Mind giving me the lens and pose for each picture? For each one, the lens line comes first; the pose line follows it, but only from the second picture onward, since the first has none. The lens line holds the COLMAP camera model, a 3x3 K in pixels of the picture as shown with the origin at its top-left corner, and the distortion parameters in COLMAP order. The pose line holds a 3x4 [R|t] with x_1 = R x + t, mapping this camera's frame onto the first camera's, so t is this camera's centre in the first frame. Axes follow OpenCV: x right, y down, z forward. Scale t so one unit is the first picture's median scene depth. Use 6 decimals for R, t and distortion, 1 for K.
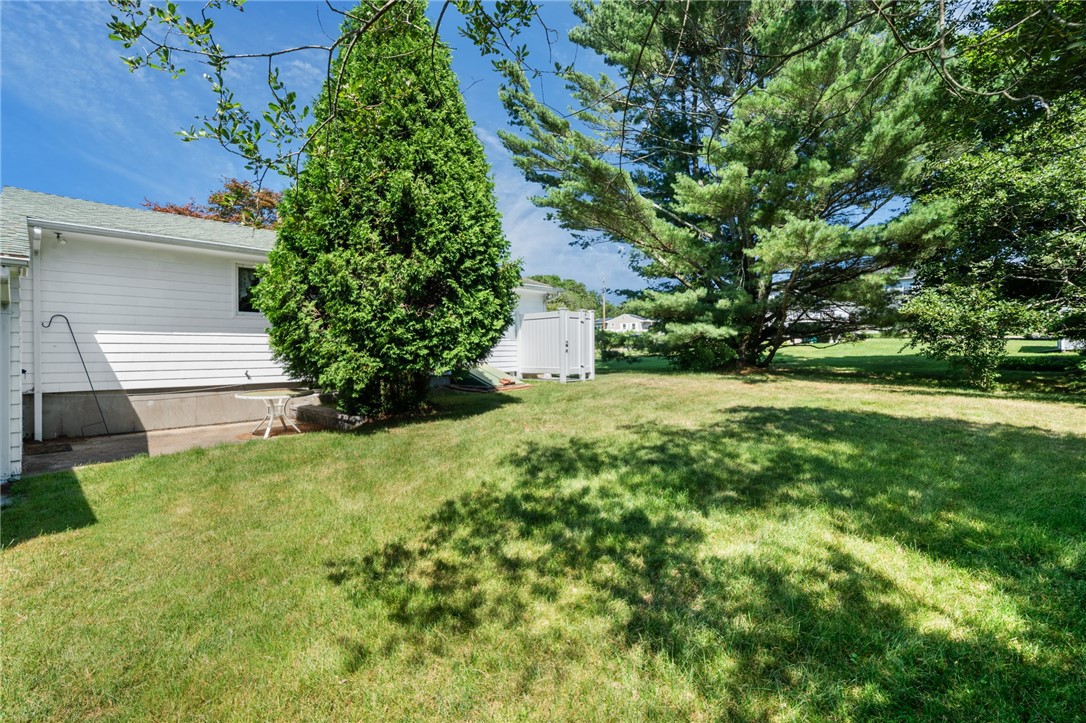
lens RADIAL K [[483.8, 0, 542.9], [0, 483.8, 354.2], [0, 0, 1]] dist [0.021901, 0.000684]
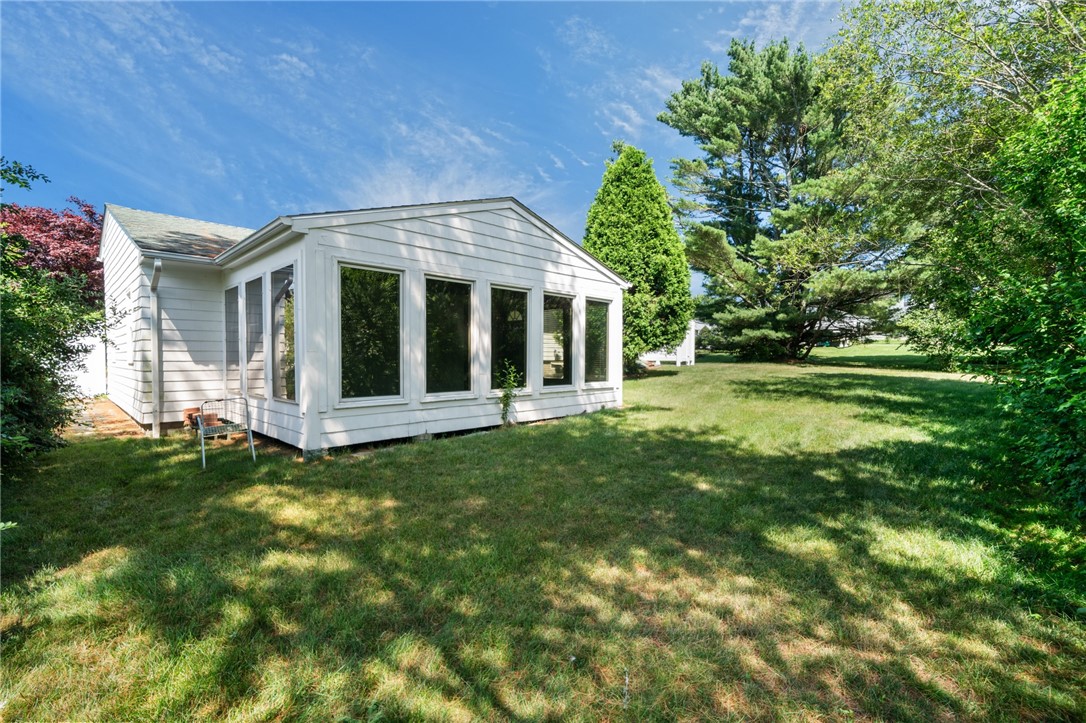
lens RADIAL K [[483.8, 0, 541.1], [0, 483.8, 368.4], [0, 0, 1]] dist [0.021901, 0.000684]
pose [[0.999899, 0.014185, -0.000521, -0.368251], [-0.014169, 0.999639, 0.022842, 0.033552], [0.000844, -0.022833, 0.999739, -0.512640]]
